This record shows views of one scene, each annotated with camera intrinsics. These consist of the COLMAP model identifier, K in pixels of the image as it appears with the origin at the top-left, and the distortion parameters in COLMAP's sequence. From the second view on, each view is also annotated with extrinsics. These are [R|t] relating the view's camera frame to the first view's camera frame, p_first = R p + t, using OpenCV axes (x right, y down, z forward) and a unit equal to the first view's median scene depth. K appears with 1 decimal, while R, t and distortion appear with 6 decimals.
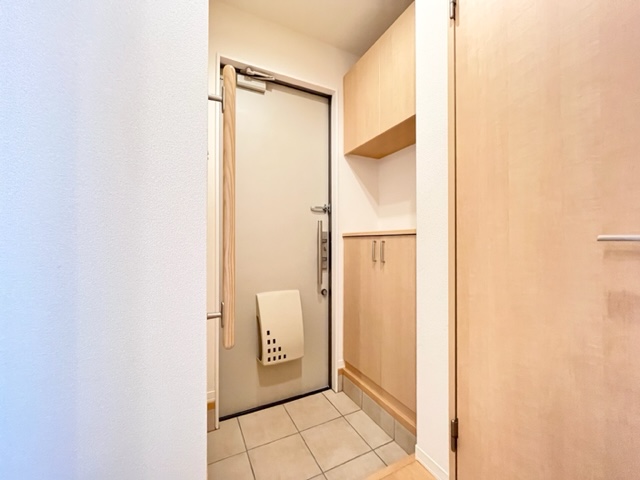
lens RADIAL K [[257.5, 0, 319.1], [0, 257.5, 240.7], [0, 0, 1]] dist [-0.000590, -0.000812]
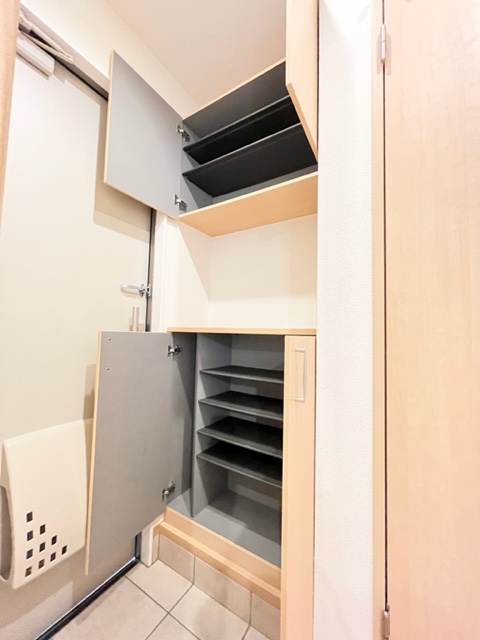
lens RADIAL K [[257.5, 0, 240.7], [0, 257.5, 319.3], [0, 0, 1]] dist [-0.000590, -0.000812]
pose [[0.858565, 0.052031, 0.510058, -0.116341], [-0.029672, 0.998212, -0.051882, -0.022301], [-0.511846, 0.029409, 0.858574, 0.327824]]
